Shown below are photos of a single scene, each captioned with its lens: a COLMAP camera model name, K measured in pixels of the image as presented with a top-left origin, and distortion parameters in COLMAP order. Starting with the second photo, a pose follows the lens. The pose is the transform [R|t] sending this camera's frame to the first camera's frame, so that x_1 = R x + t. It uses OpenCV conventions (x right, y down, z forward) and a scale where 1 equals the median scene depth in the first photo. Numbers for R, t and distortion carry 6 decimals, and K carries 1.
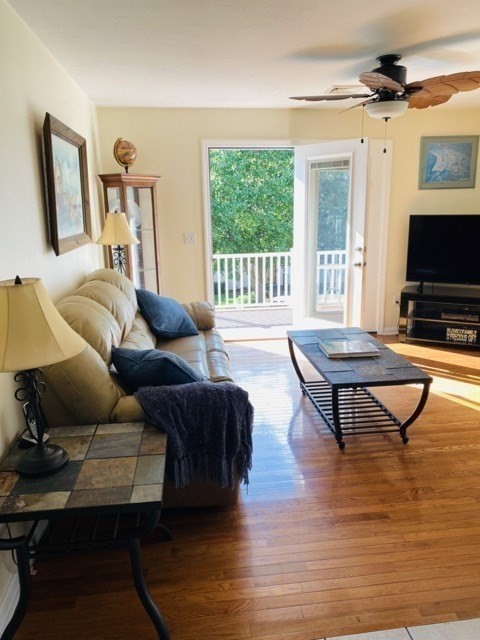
lens RADIAL K [[486.0, 0, 246.6], [0, 486.0, 315.0], [0, 0, 1]] dist [0.048331, -0.022641]
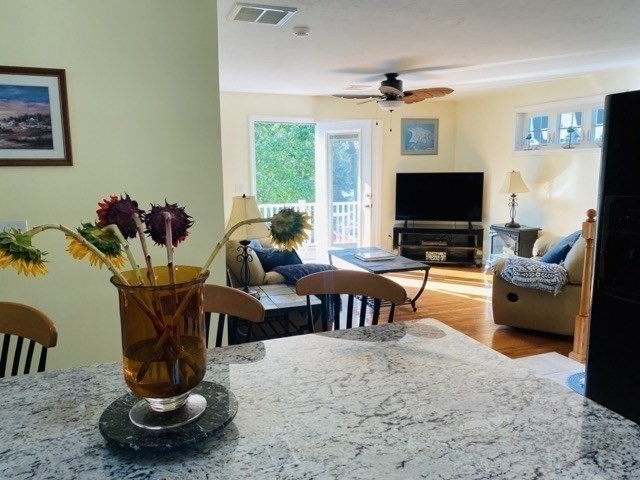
lens RADIAL K [[486.0, 0, 314.1], [0, 486.0, 242.4], [0, 0, 1]] dist [0.048331, -0.022641]
pose [[0.977543, -0.027909, 0.208881, -0.220576], [0.043723, 0.996483, -0.071478, 0.095795], [-0.206151, 0.079006, 0.975325, -0.338837]]
